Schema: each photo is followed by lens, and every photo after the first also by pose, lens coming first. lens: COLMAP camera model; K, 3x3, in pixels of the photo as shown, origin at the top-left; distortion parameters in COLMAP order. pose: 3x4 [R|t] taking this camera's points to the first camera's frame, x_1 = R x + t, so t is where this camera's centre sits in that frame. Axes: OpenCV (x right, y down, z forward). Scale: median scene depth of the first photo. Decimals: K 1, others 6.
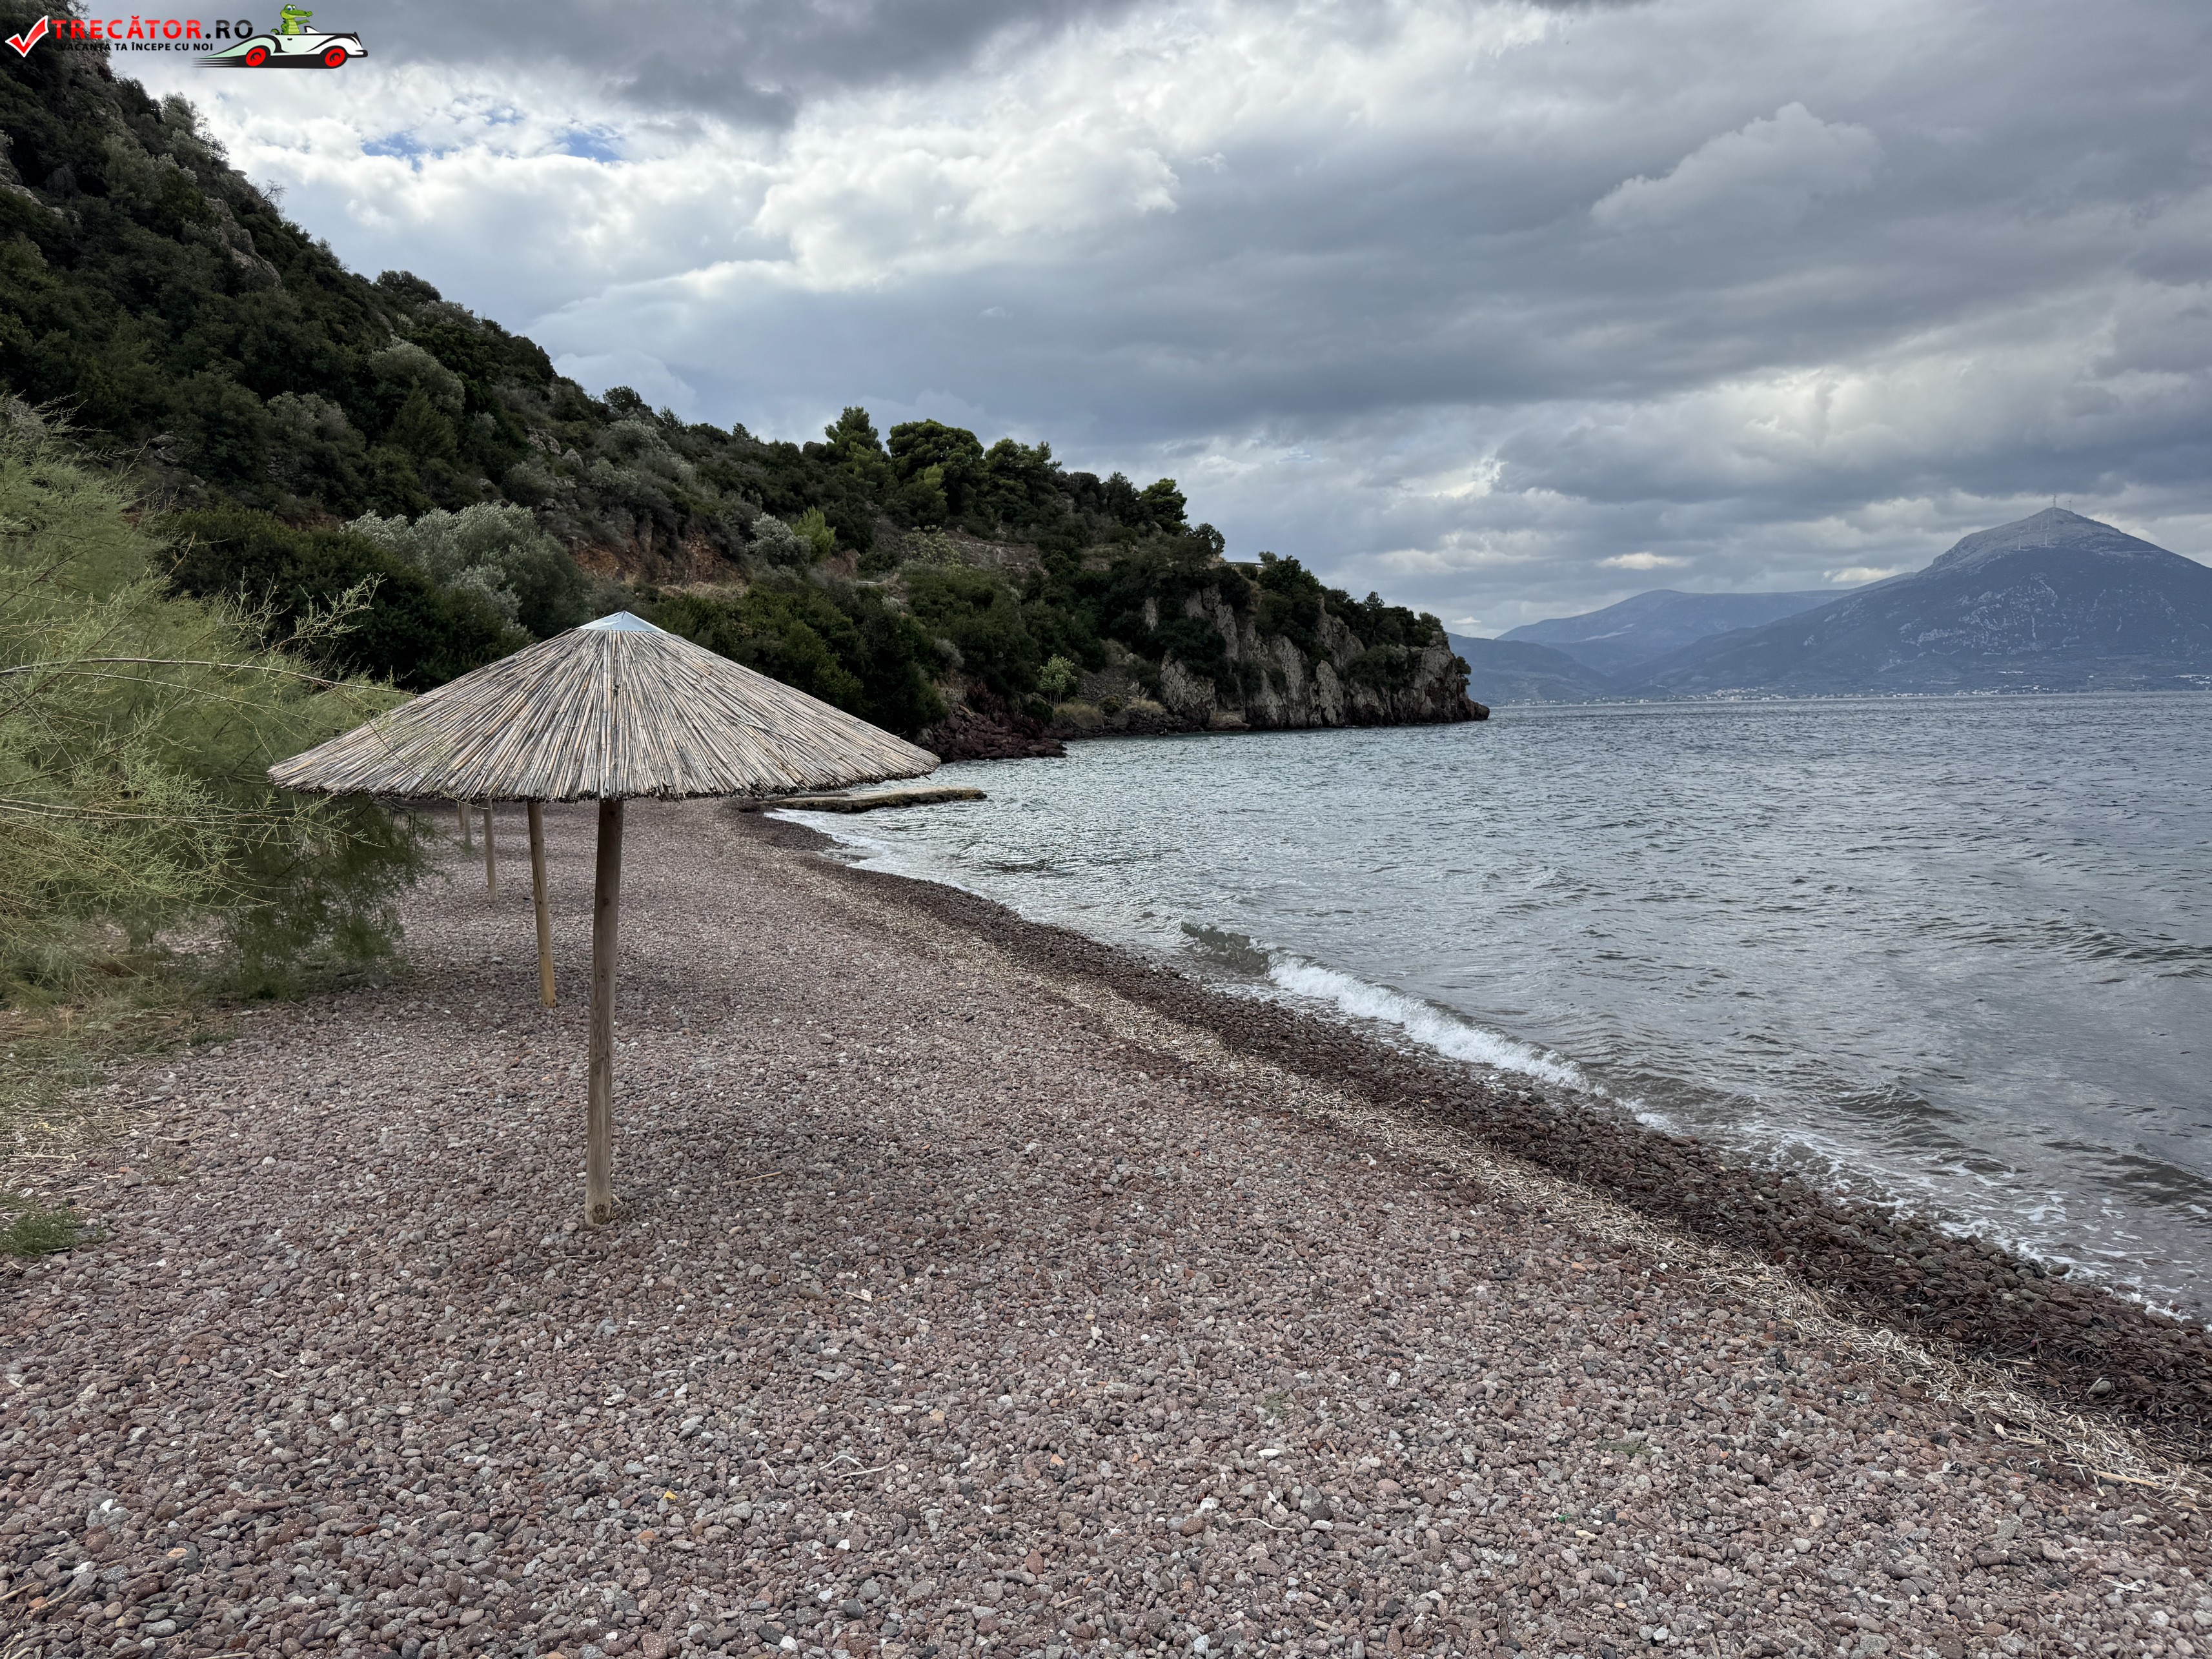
lens RADIAL K [[1561.2, 0, 1124.5], [0, 1561.2, 840.4], [0, 0, 1]] dist [0.055871, -0.061969]
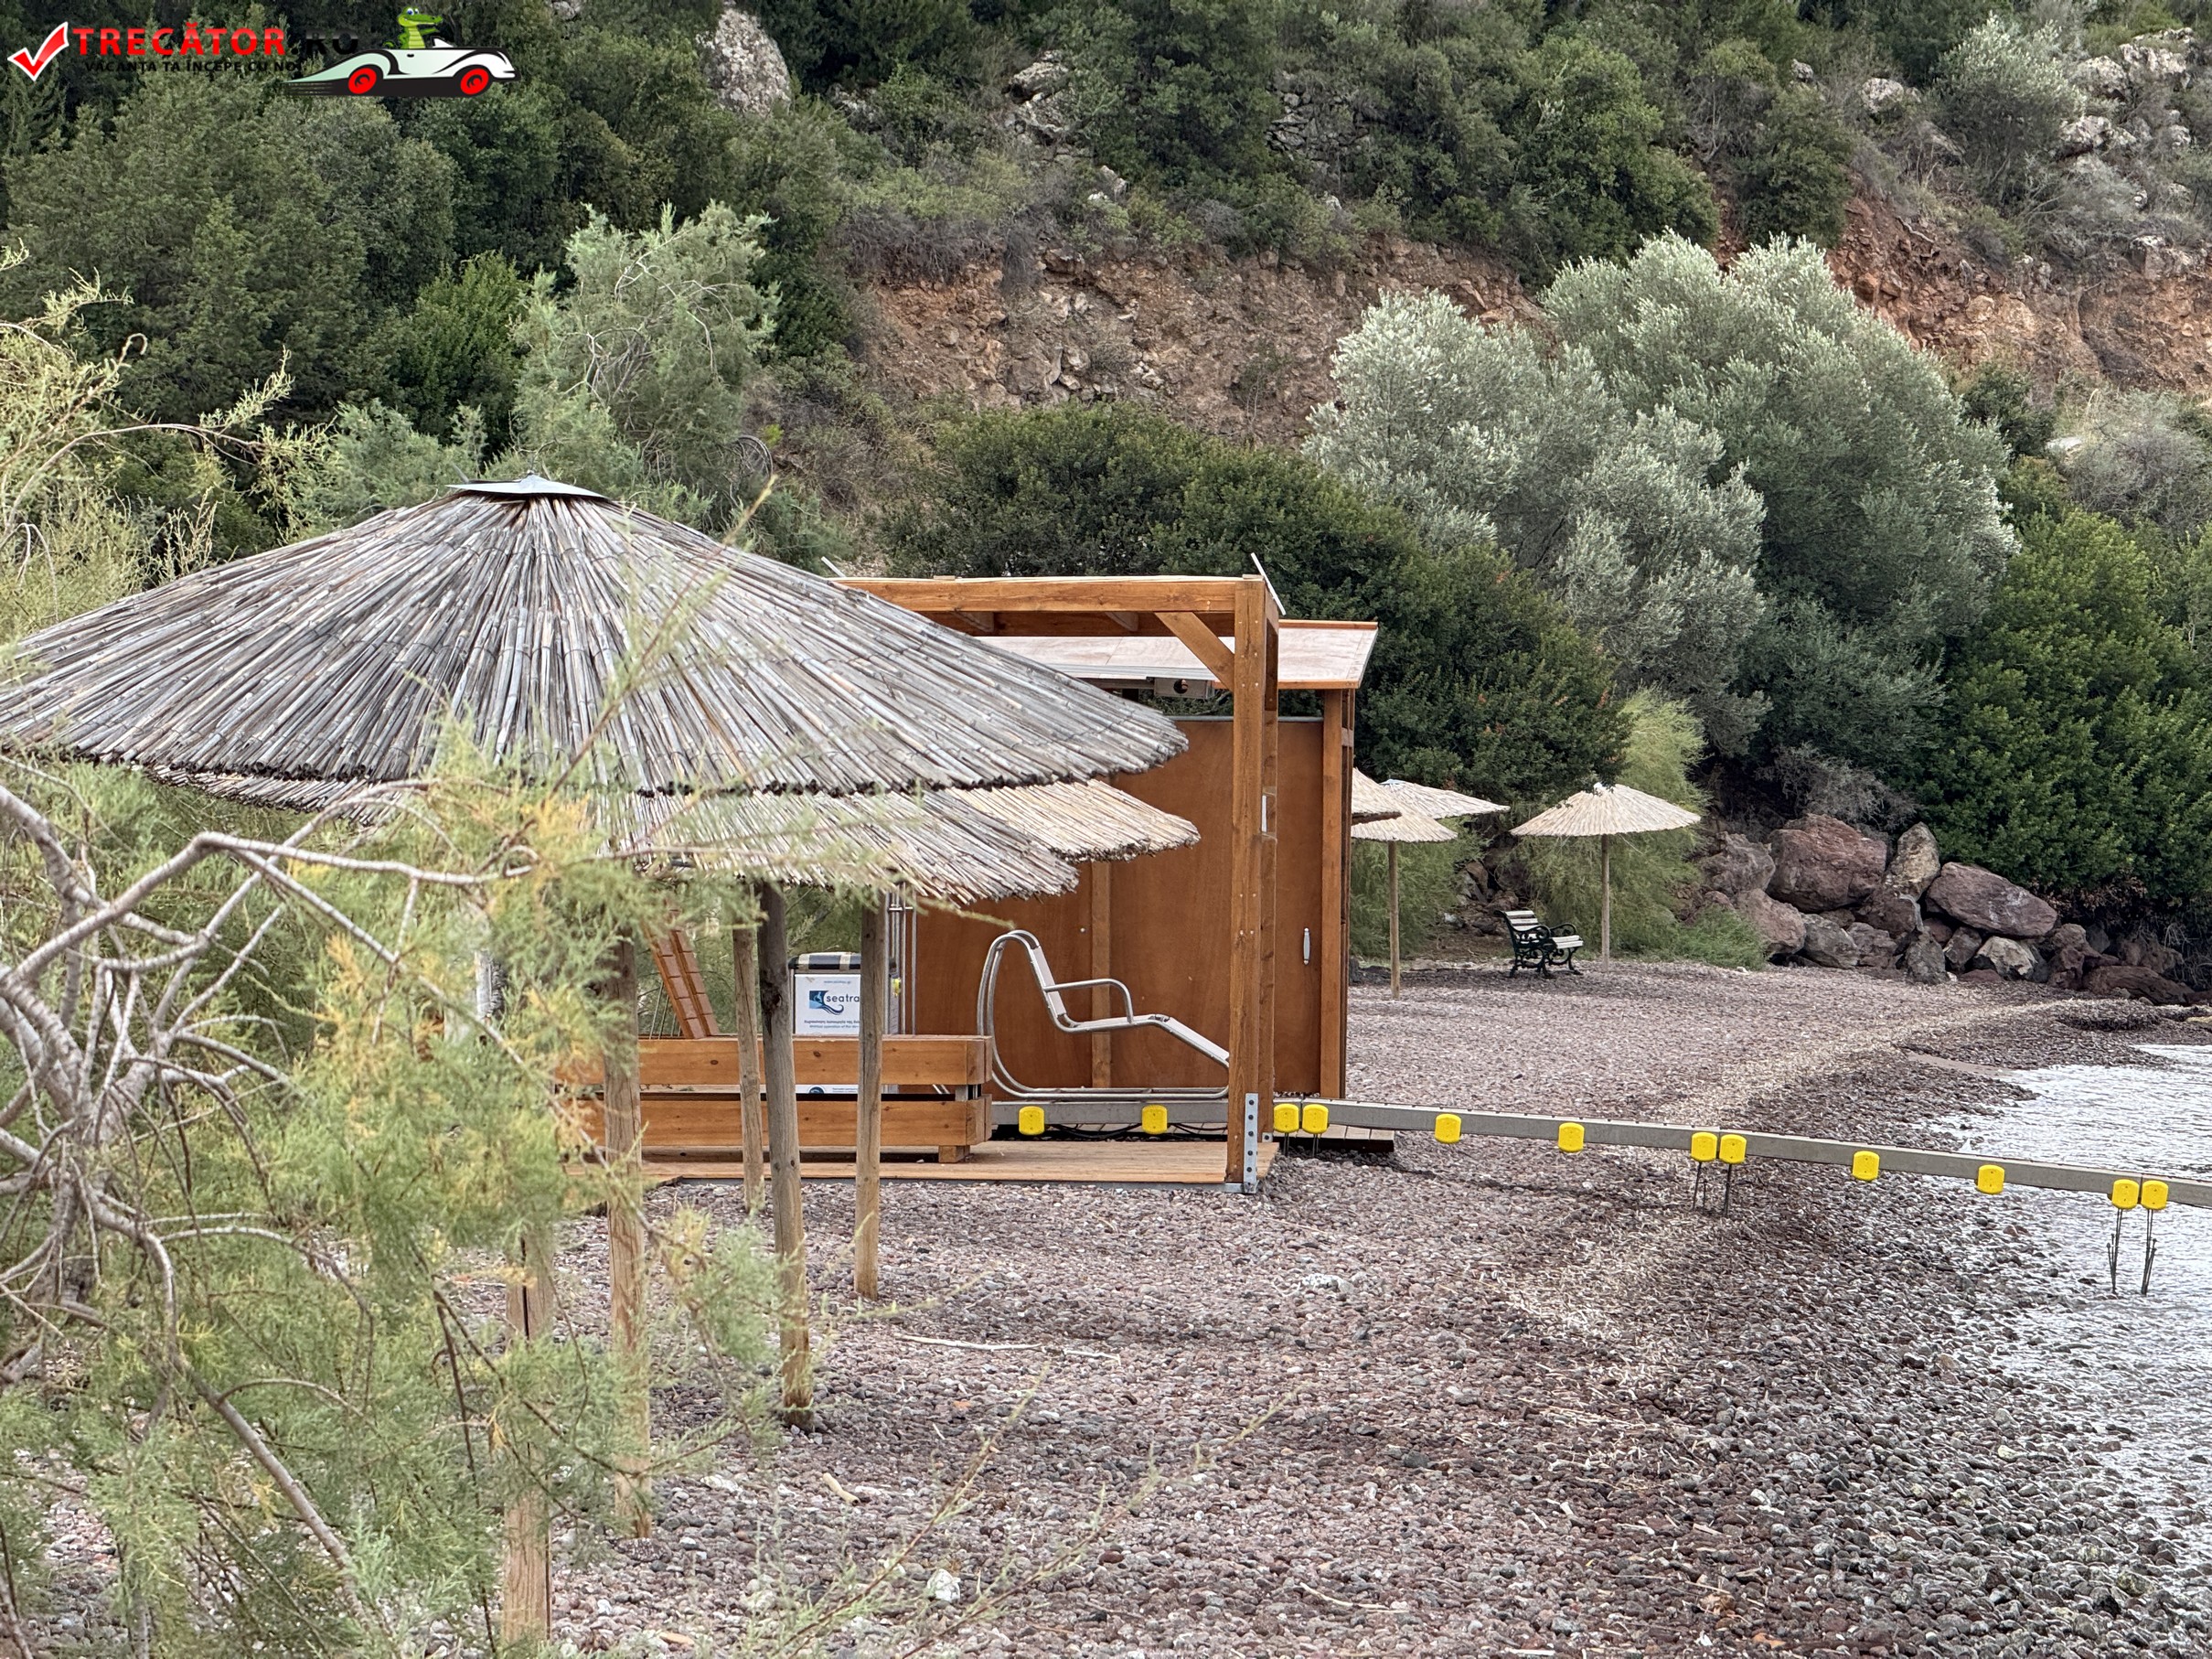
lens RADIAL K [[7822.4, 0, 1109.4], [0, 7822.4, 843.3], [0, 0, 1]] dist [0.494480, 0.000000]
pose [[0.856485, 0.015108, -0.515952, 0.122571], [-0.054001, 0.996709, -0.060456, 0.014603], [0.513340, 0.079642, 0.854482, -0.188887]]
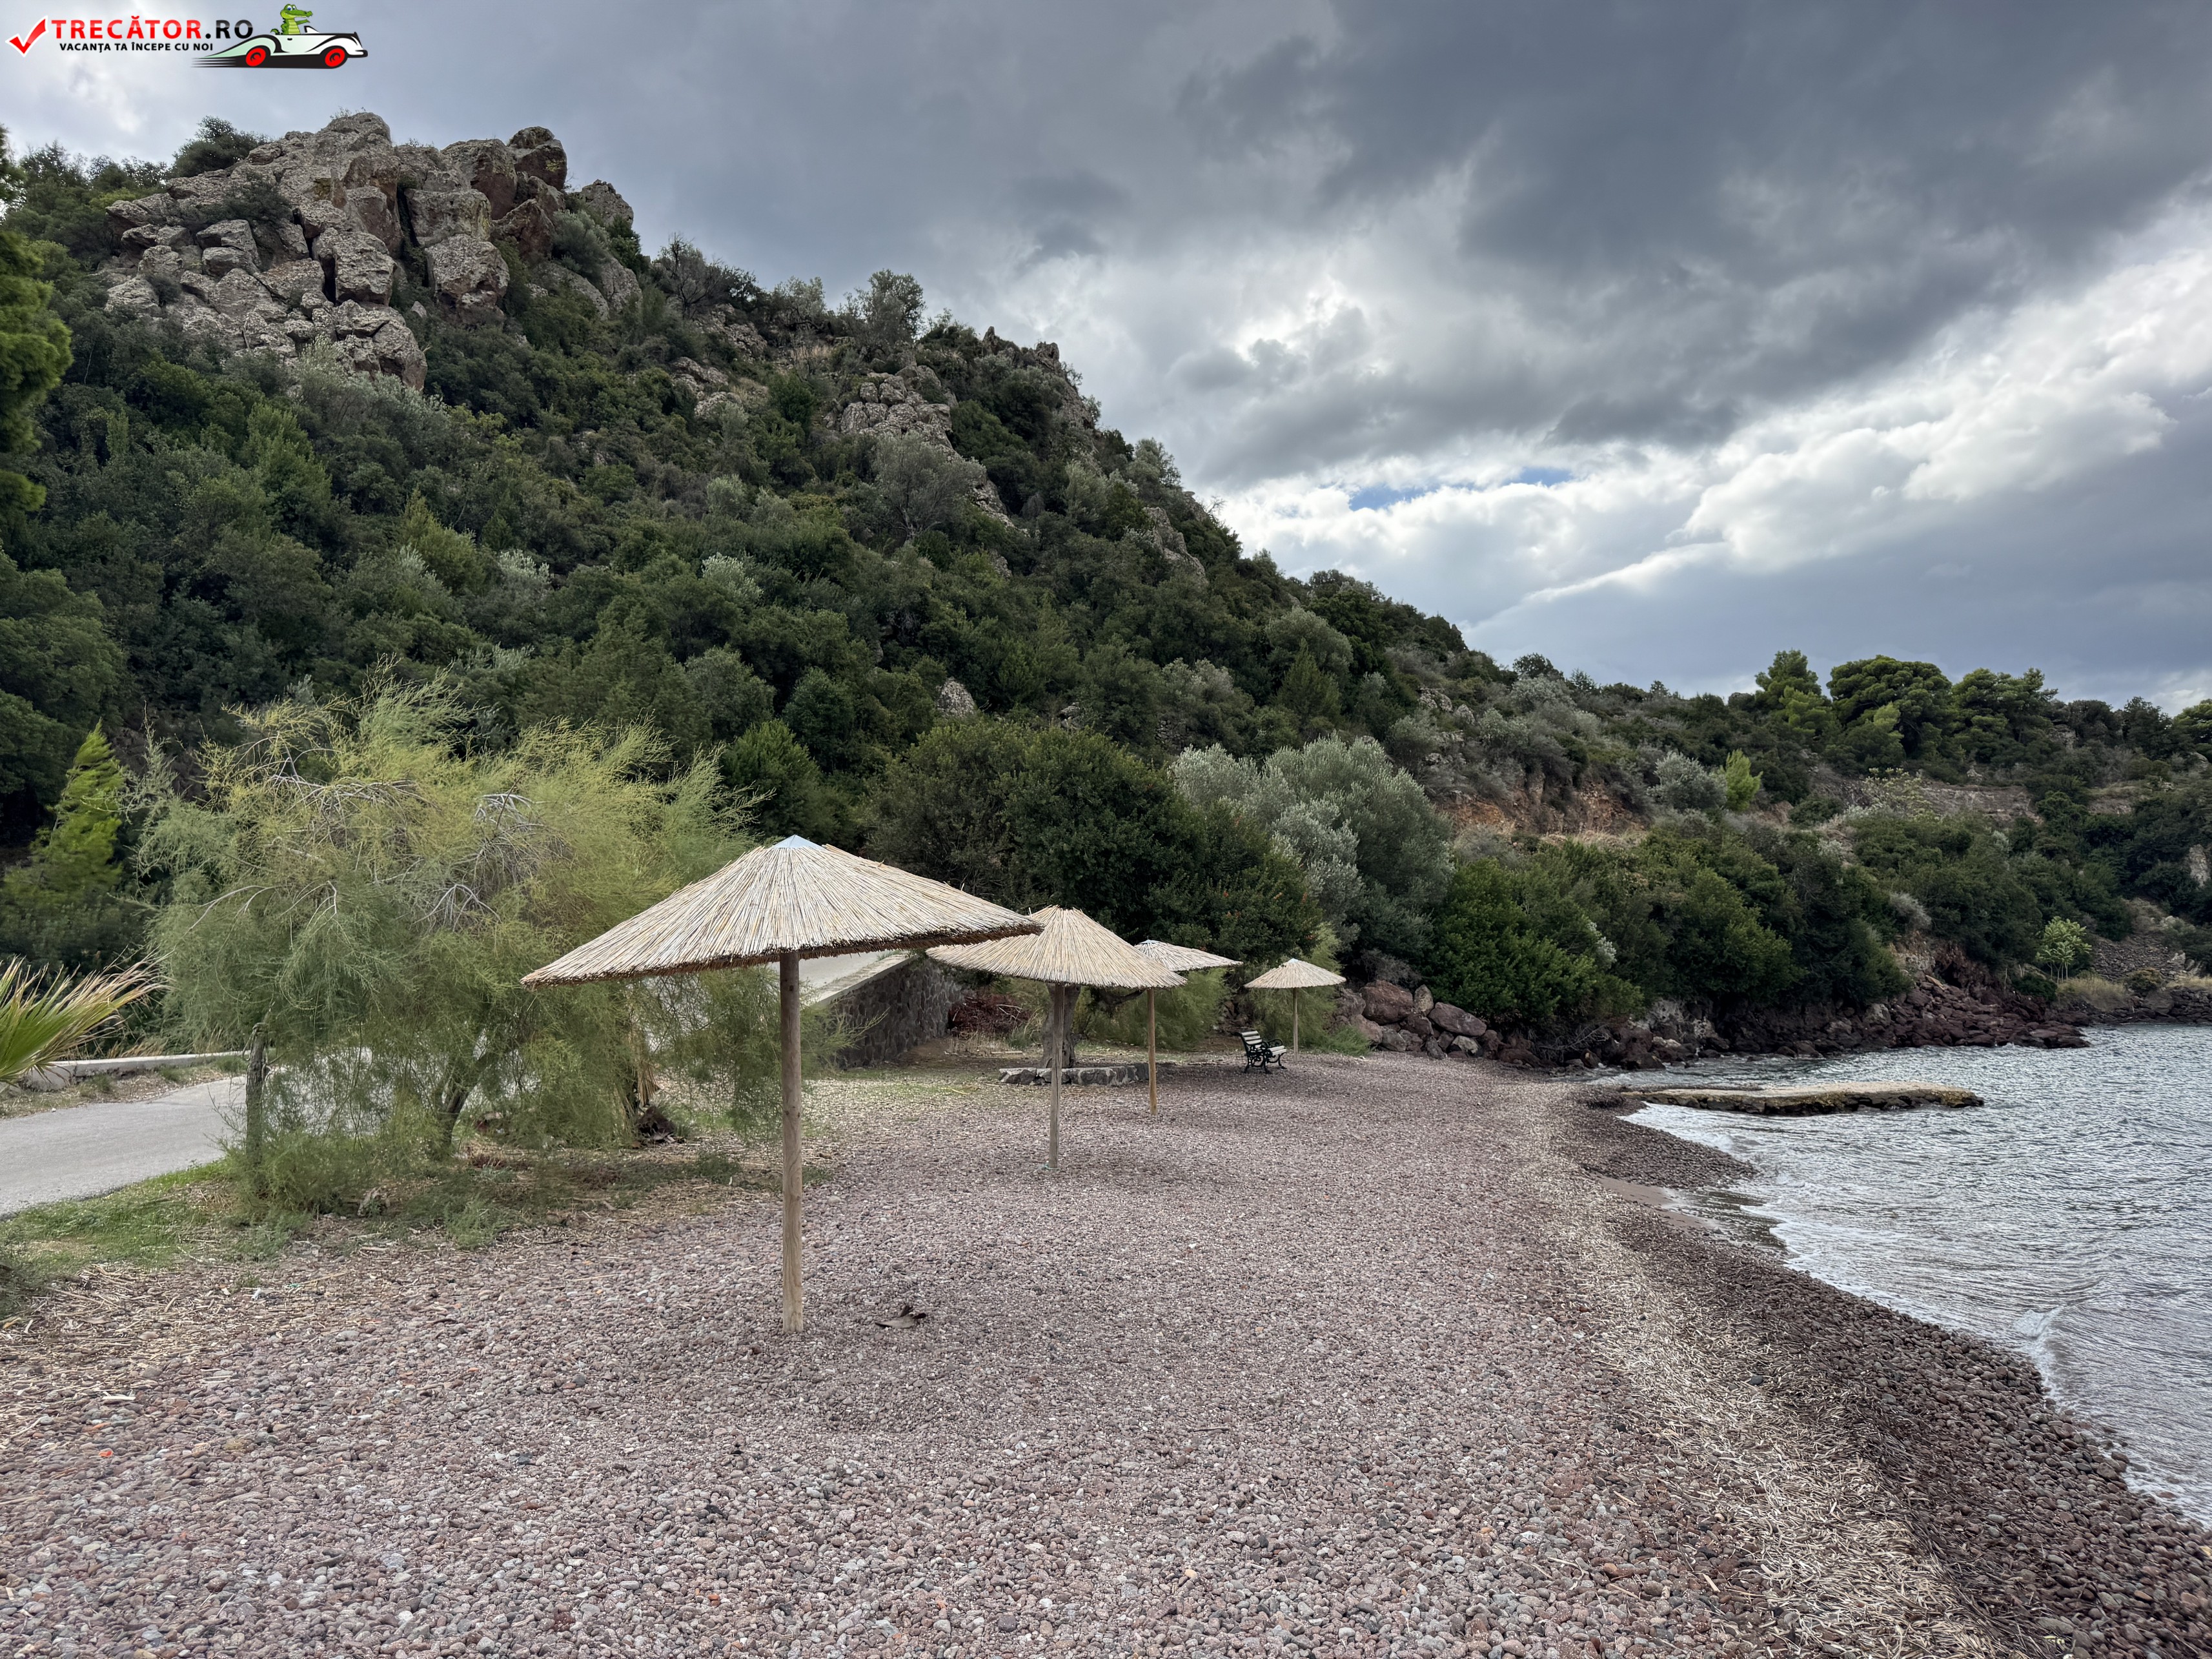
lens RADIAL K [[1561.2, 0, 1102.2], [0, 1561.2, 844.2], [0, 0, 1]] dist [0.055871, -0.061969]
pose [[0.835315, -0.033292, -0.548763, -0.006681], [-0.060806, 0.986446, -0.152403, -0.002564], [0.546399, 0.160673, 0.821969, 0.052362]]
